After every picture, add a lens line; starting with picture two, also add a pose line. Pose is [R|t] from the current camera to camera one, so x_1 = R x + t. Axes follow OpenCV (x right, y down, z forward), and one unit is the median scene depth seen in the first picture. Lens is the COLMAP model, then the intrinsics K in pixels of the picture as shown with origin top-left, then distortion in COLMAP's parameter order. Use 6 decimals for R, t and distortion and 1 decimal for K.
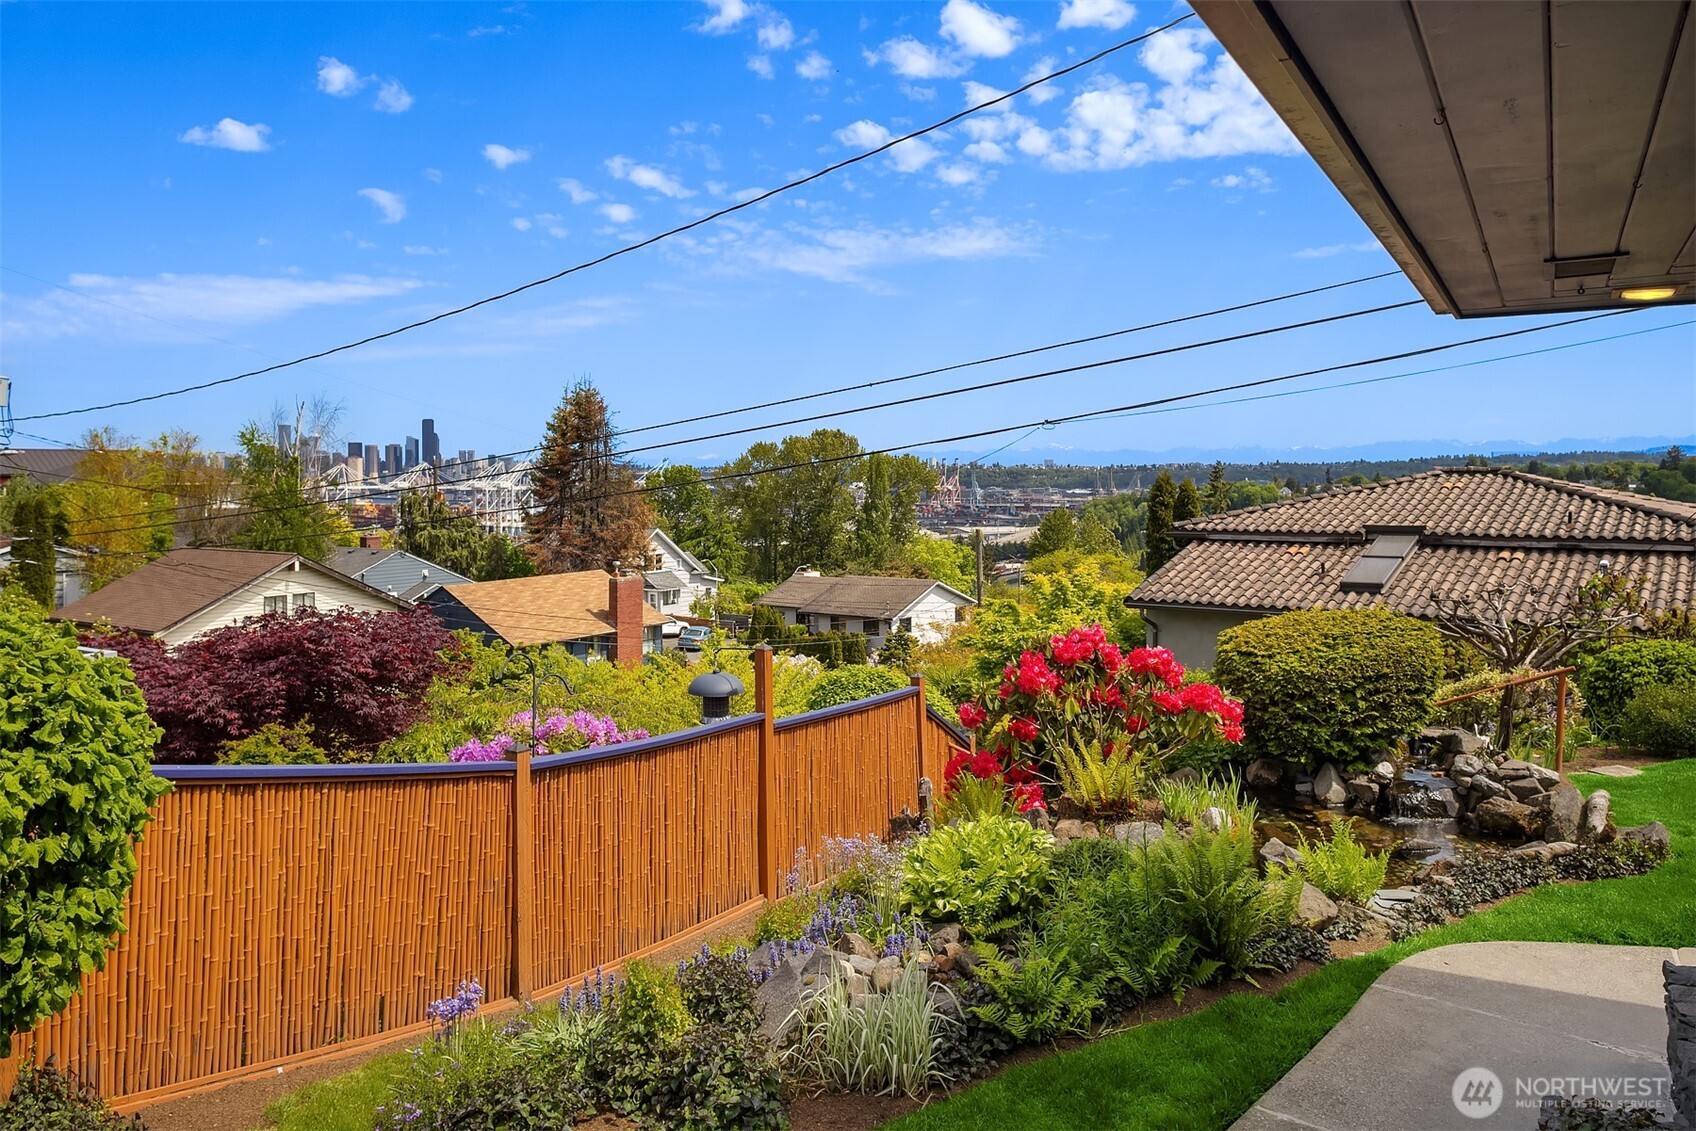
lens RADIAL K [[1192.5, 0, 844.1], [0, 1192.5, 553.0], [0, 0, 1]] dist [-0.031145, -0.000488]
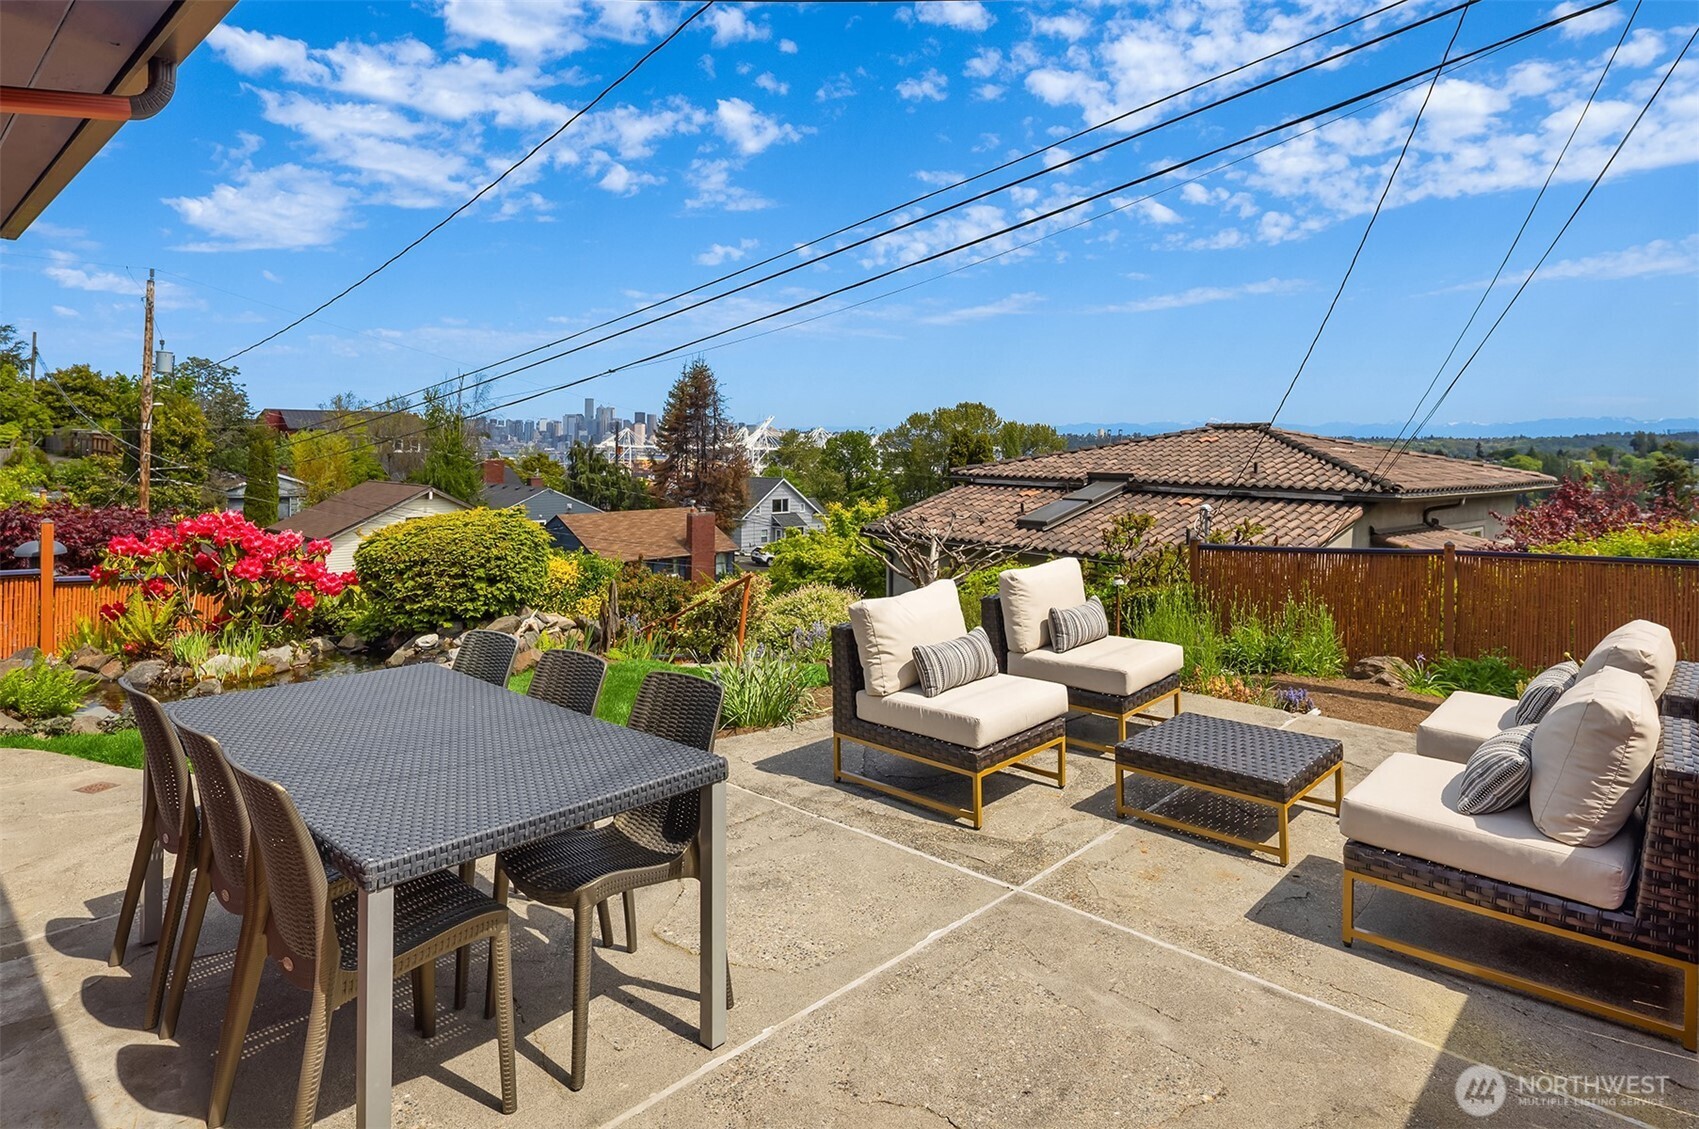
lens RADIAL K [[970.9, 0, 846.7], [0, 970.9, 559.0], [0, 0, 1]] dist [-0.017881, -0.000055]
pose [[0.970733, 0.041542, -0.236540, 0.190456], [-0.029033, 0.998002, 0.056123, 0.005792], [0.238399, -0.047613, 0.969999, 0.024563]]
